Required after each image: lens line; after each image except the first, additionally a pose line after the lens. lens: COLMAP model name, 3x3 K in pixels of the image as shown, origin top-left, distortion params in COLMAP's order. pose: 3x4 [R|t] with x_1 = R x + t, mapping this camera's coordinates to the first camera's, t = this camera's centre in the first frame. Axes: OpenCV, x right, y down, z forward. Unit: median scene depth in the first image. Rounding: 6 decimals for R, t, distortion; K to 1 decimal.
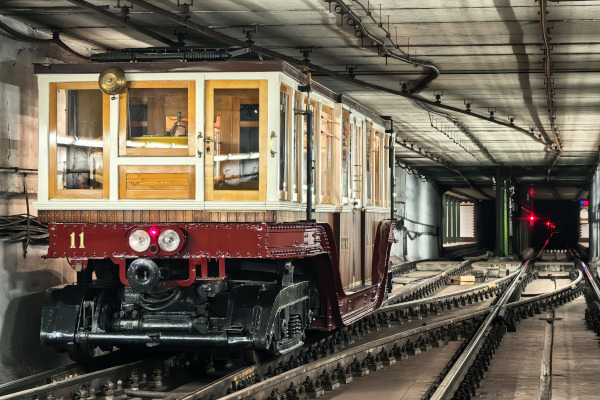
lens RADIAL K [[1771.1, 0, 300.0], [0, 1771.1, 200.0], [0, 0, 1]] dist [0.079009, 0.364161]
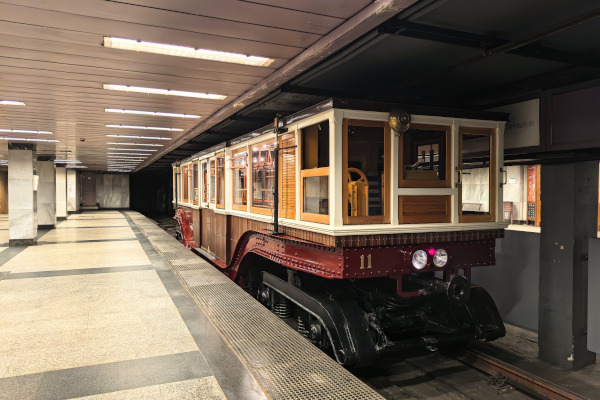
lens RADIAL K [[433.1, 0, 300.0], [0, 433.1, 200.0], [0, 0, 1]] dist [0.031995, -0.002198]
pose [[0.847068, -0.012564, 0.531336, -0.306674], [-0.004783, 0.999500, 0.031260, -0.024615], [-0.531463, -0.029021, 0.846584, 0.796657]]
